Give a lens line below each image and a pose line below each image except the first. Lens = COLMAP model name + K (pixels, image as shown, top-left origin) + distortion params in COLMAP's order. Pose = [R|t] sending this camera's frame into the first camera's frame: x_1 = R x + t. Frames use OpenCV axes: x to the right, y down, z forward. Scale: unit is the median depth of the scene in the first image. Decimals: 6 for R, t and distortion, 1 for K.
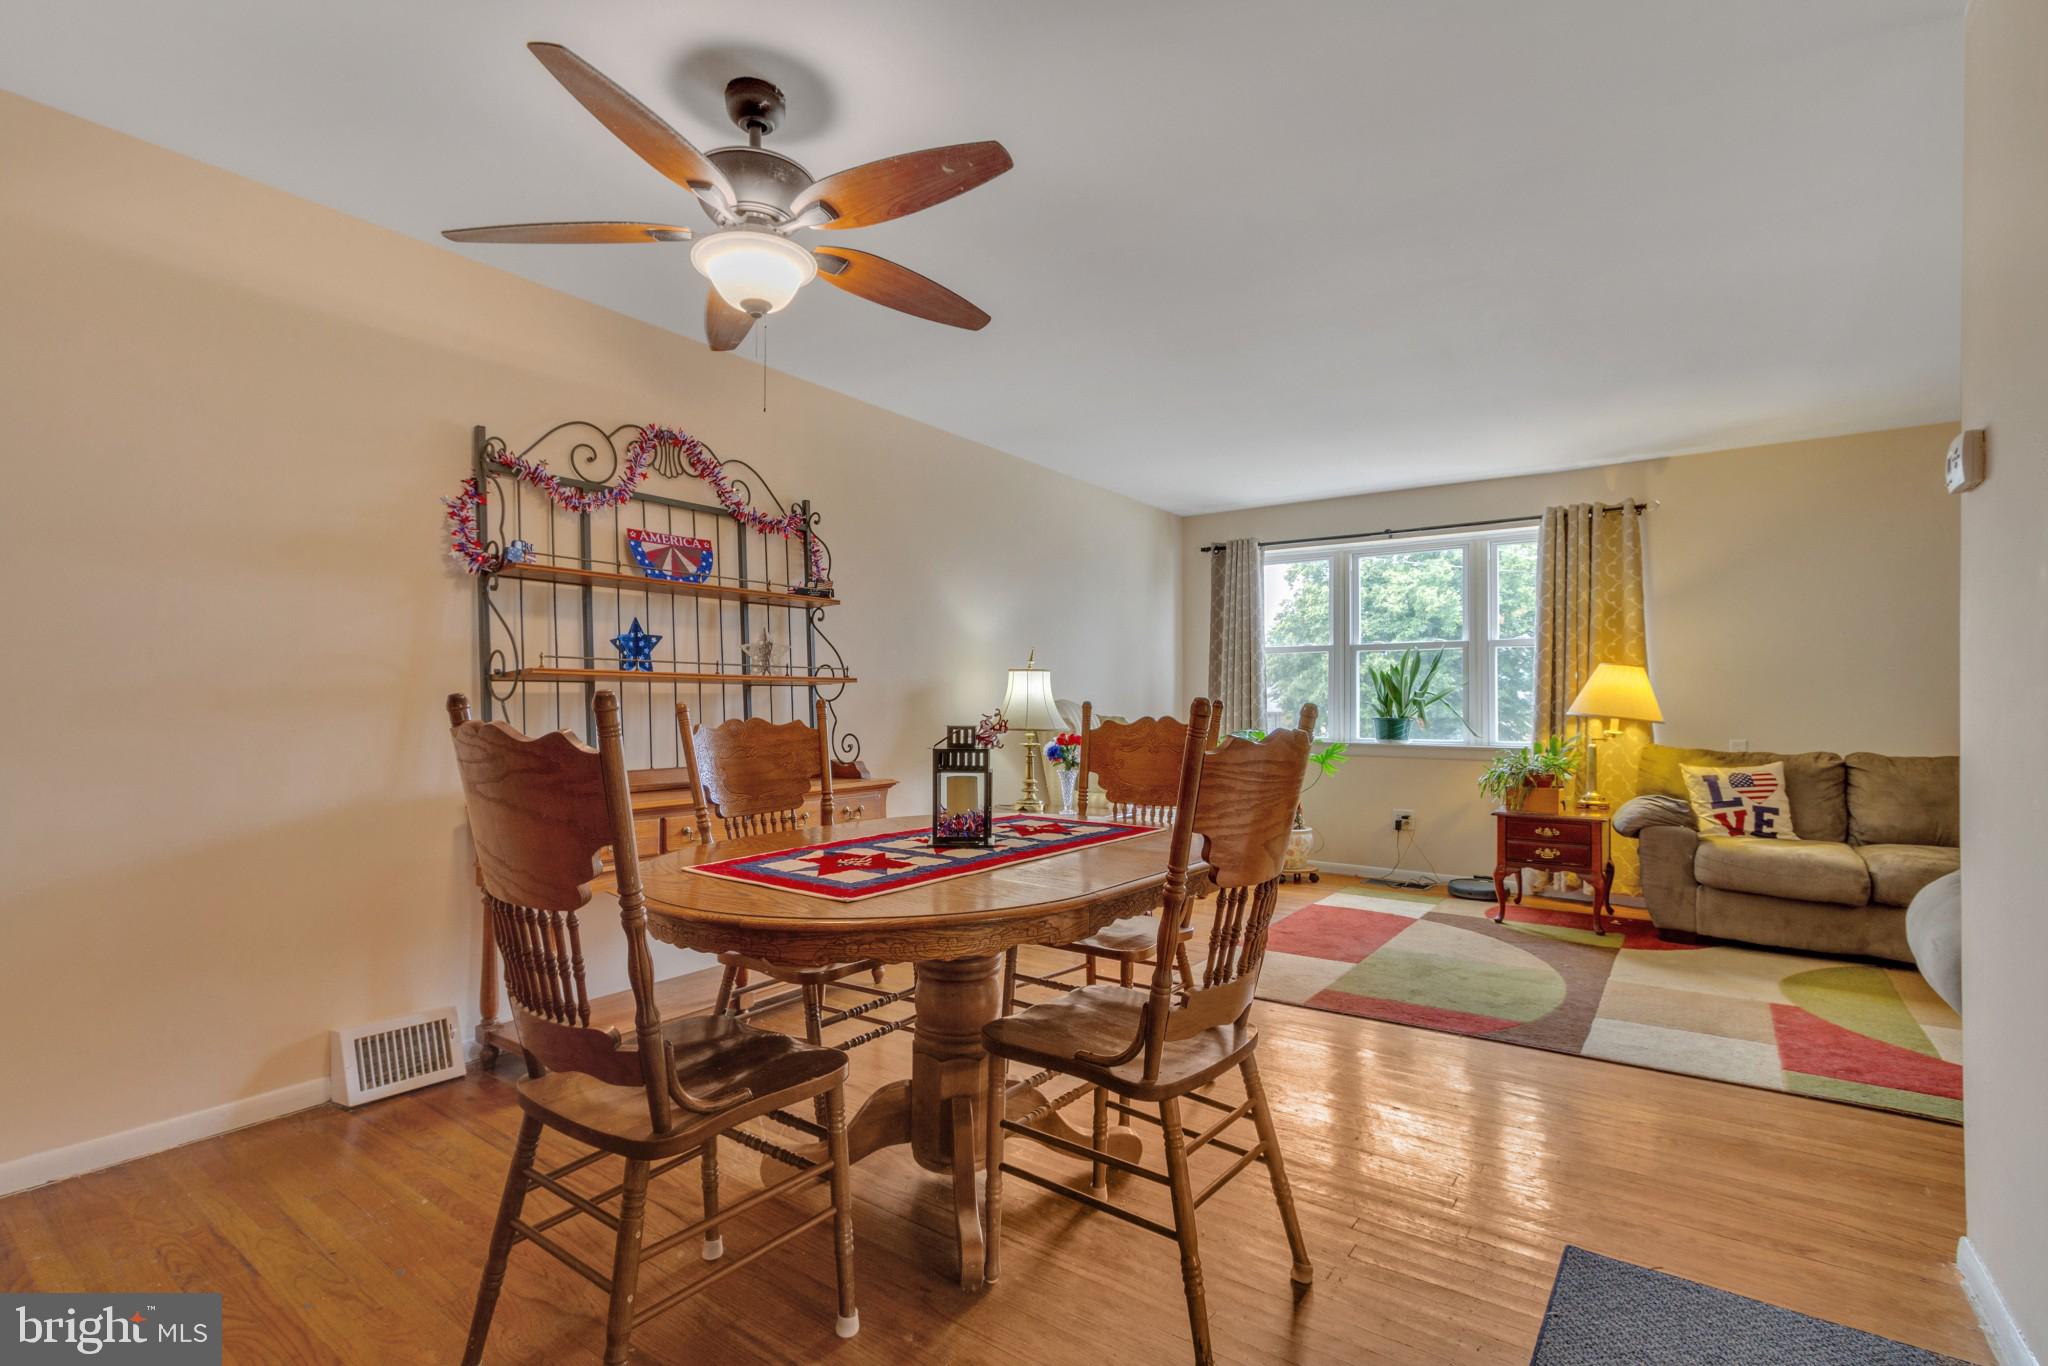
lens RADIAL K [[967.1, 0, 995.3], [0, 967.1, 697.1], [0, 0, 1]] dist [-0.000725, -0.000151]
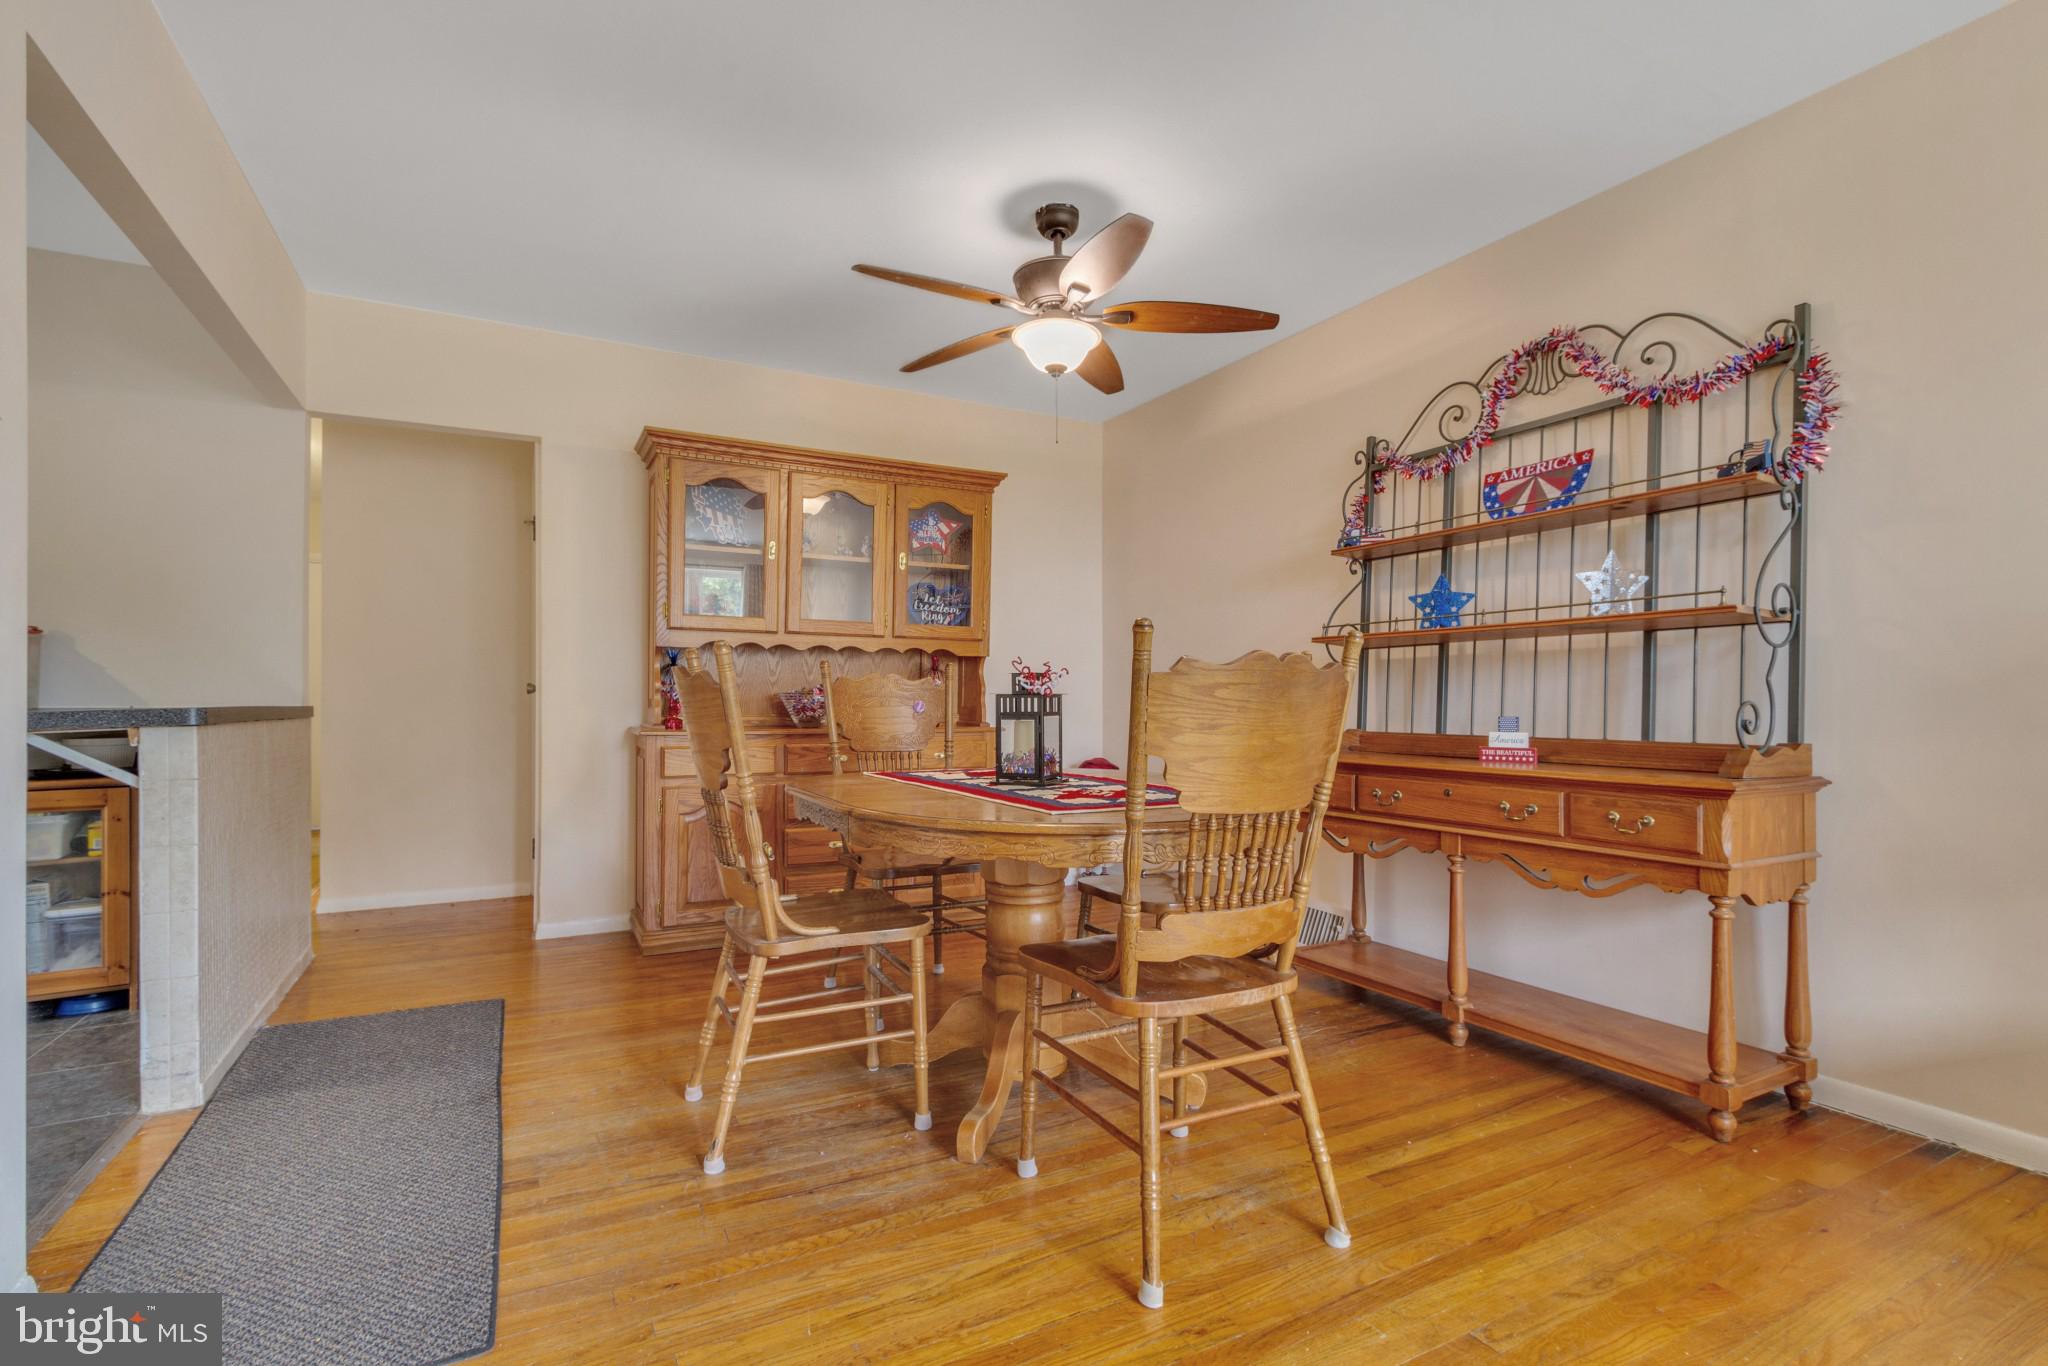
lens RADIAL K [[942.8, 0, 1025.6], [0, 942.8, 690.6], [0, 0, 1]] dist [0.002945, -0.000628]
pose [[-0.421749, -0.012621, -0.906625, 0.478606], [0.002683, 0.999881, -0.015167, 0.034265], [0.906709, -0.008829, -0.421665, 0.752731]]
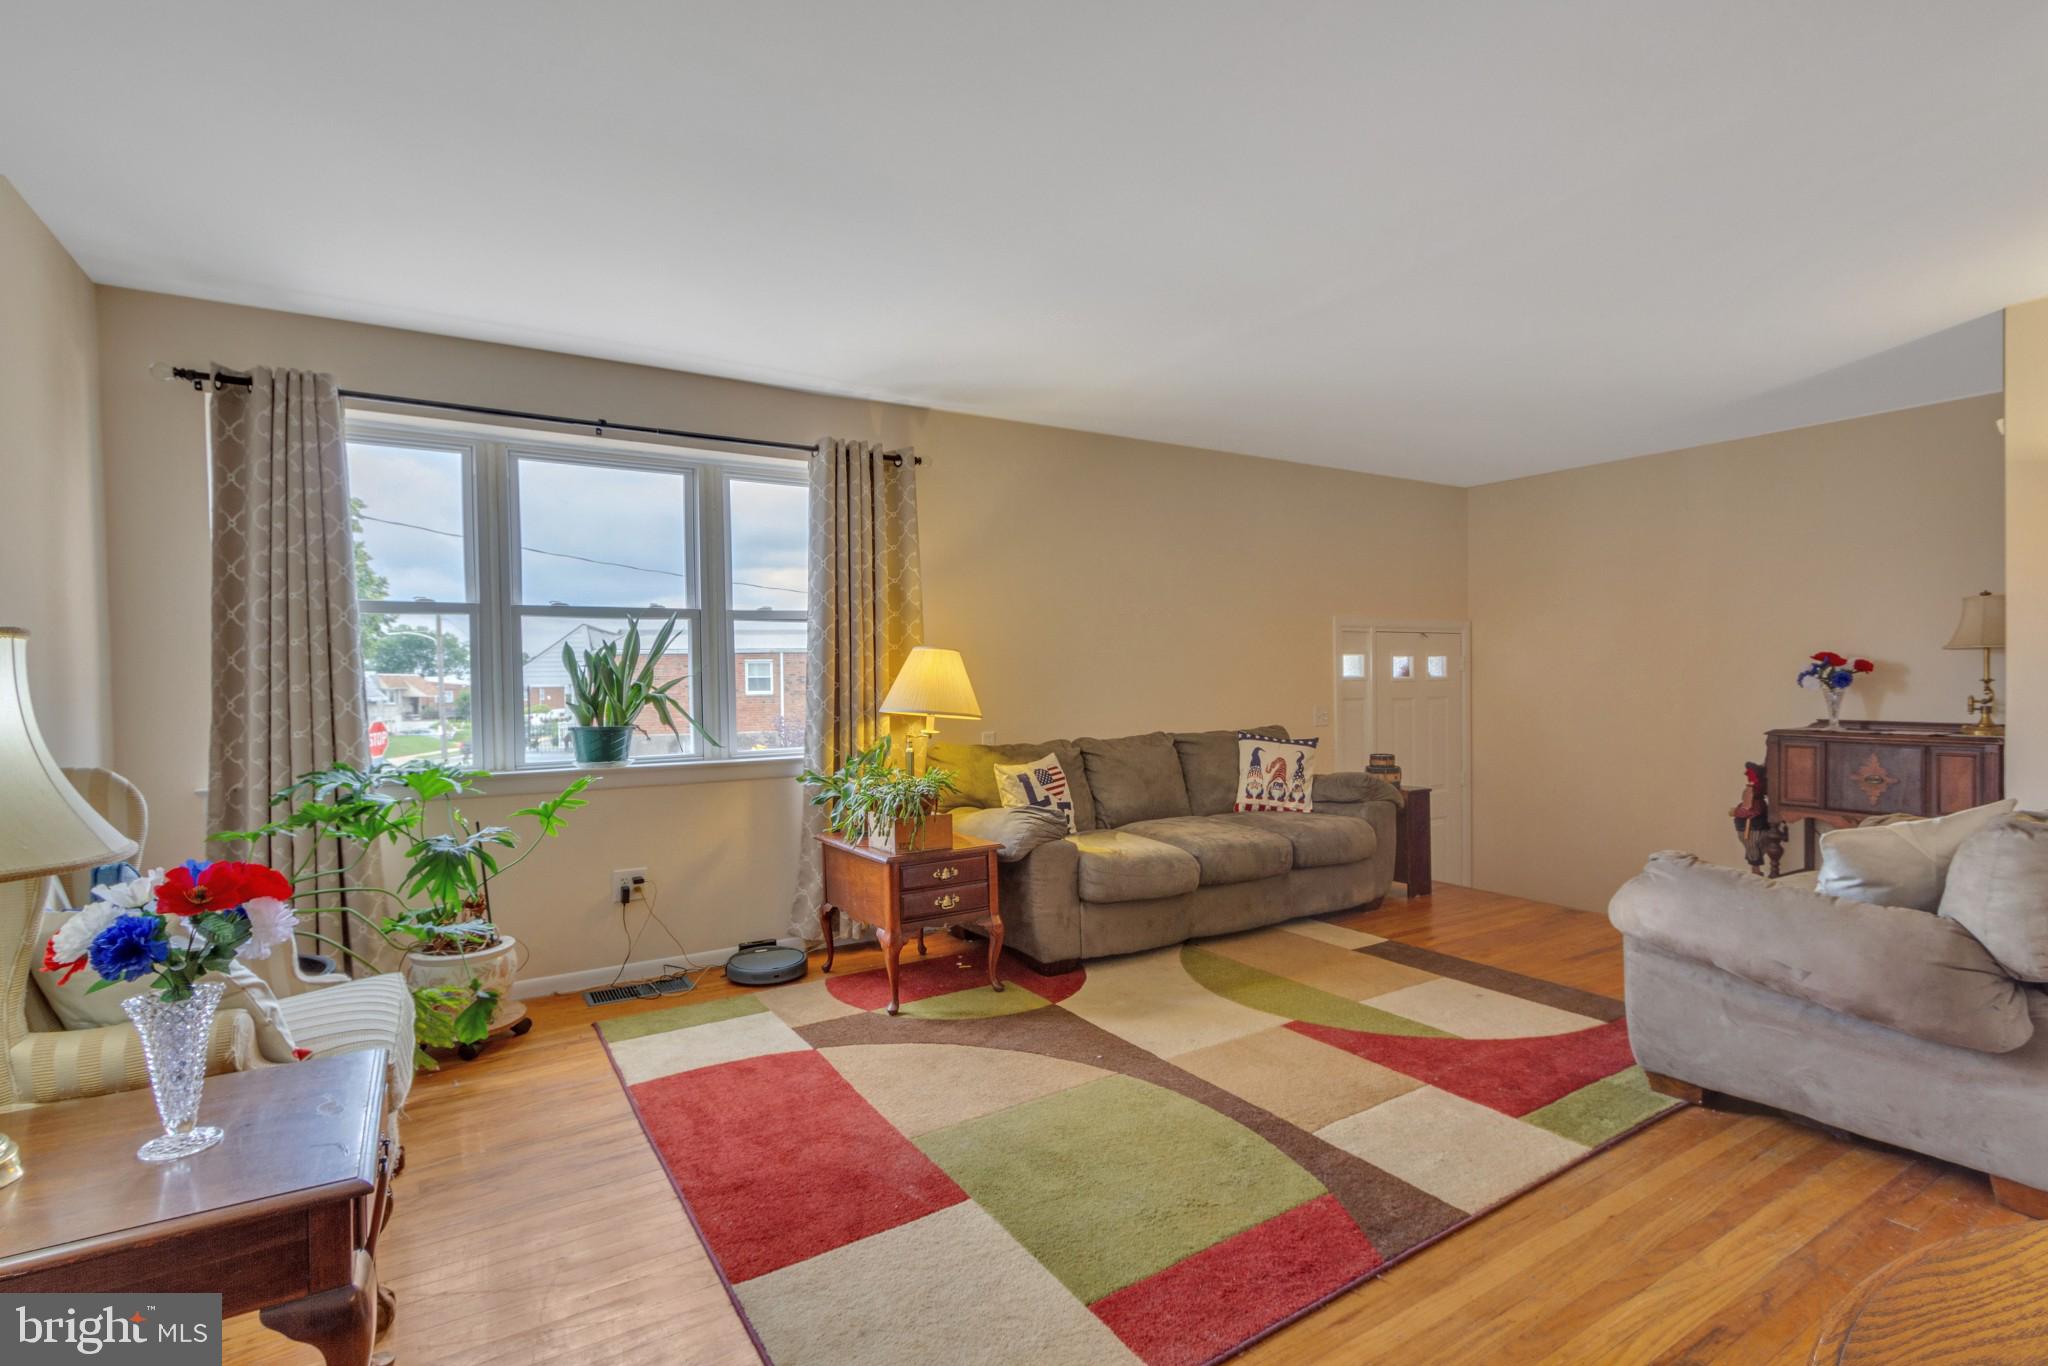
lens RADIAL K [[966.6, 0, 1024.5], [0, 966.6, 689.3], [0, 0, 1]] dist [0.000144, 0.000302]
pose [[0.365865, -0.019552, 0.930462, -0.098806], [0.010292, 0.999803, 0.016962, -0.013962], [-0.930611, 0.003370, 0.365995, 0.721463]]
